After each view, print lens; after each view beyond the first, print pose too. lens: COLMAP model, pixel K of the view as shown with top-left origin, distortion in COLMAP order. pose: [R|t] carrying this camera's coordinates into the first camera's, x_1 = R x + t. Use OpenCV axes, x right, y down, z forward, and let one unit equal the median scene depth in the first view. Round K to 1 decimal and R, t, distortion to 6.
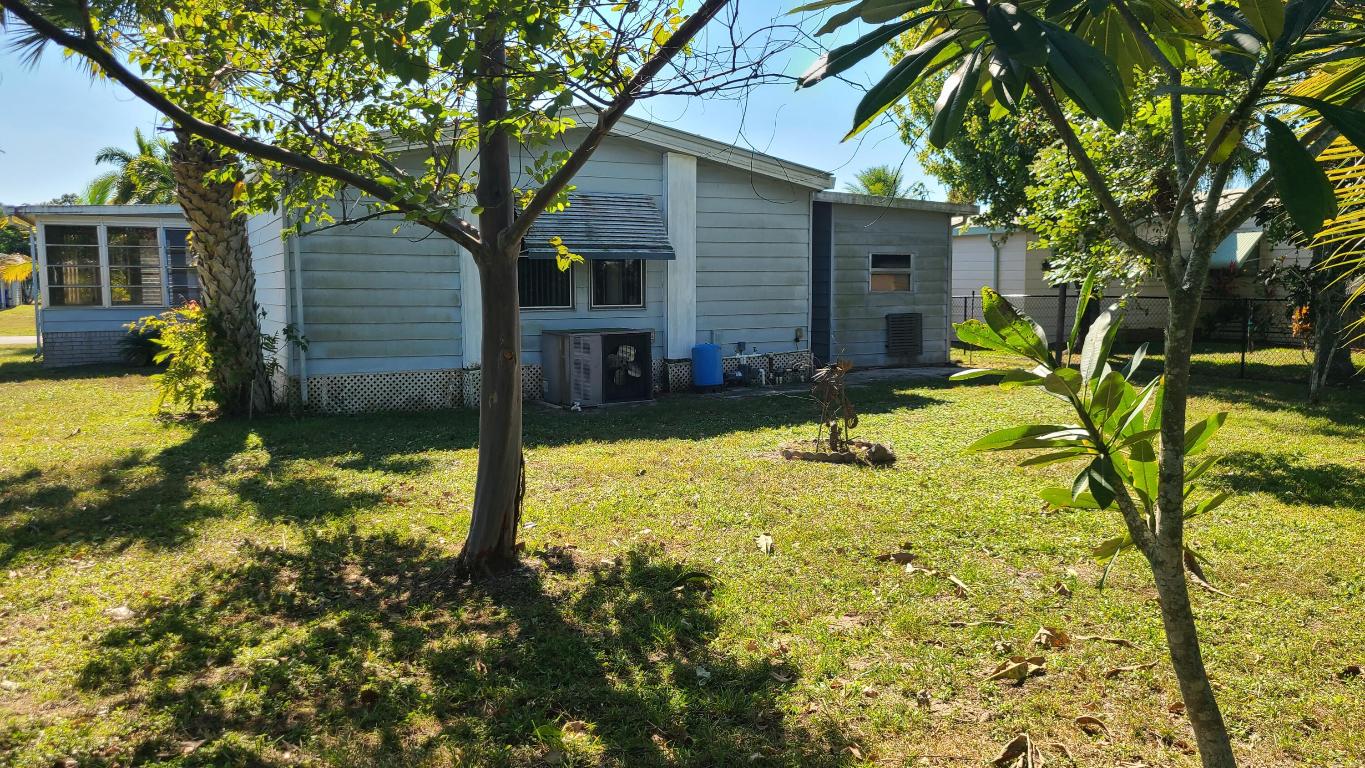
lens RADIAL K [[1017.3, 0, 694.4], [0, 1017.3, 380.4], [0, 0, 1]] dist [0.060163, -0.033610]
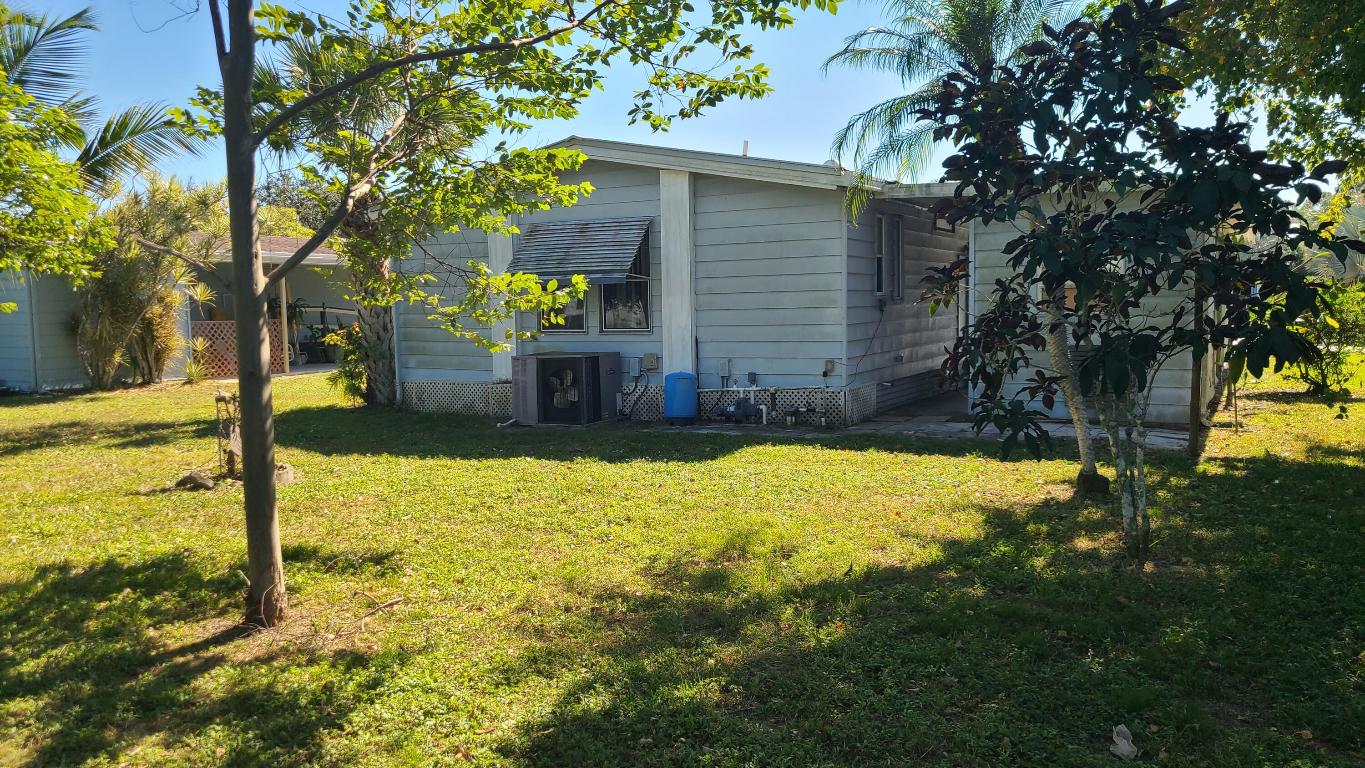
lens RADIAL K [[1017.3, 0, 675.6], [0, 1017.3, 377.3], [0, 0, 1]] dist [0.060163, -0.033610]
pose [[0.578646, 0.051843, -0.813930, 0.757756], [-0.068122, 0.997563, 0.015109, -0.044364], [0.812729, 0.046704, 0.580767, 0.452875]]
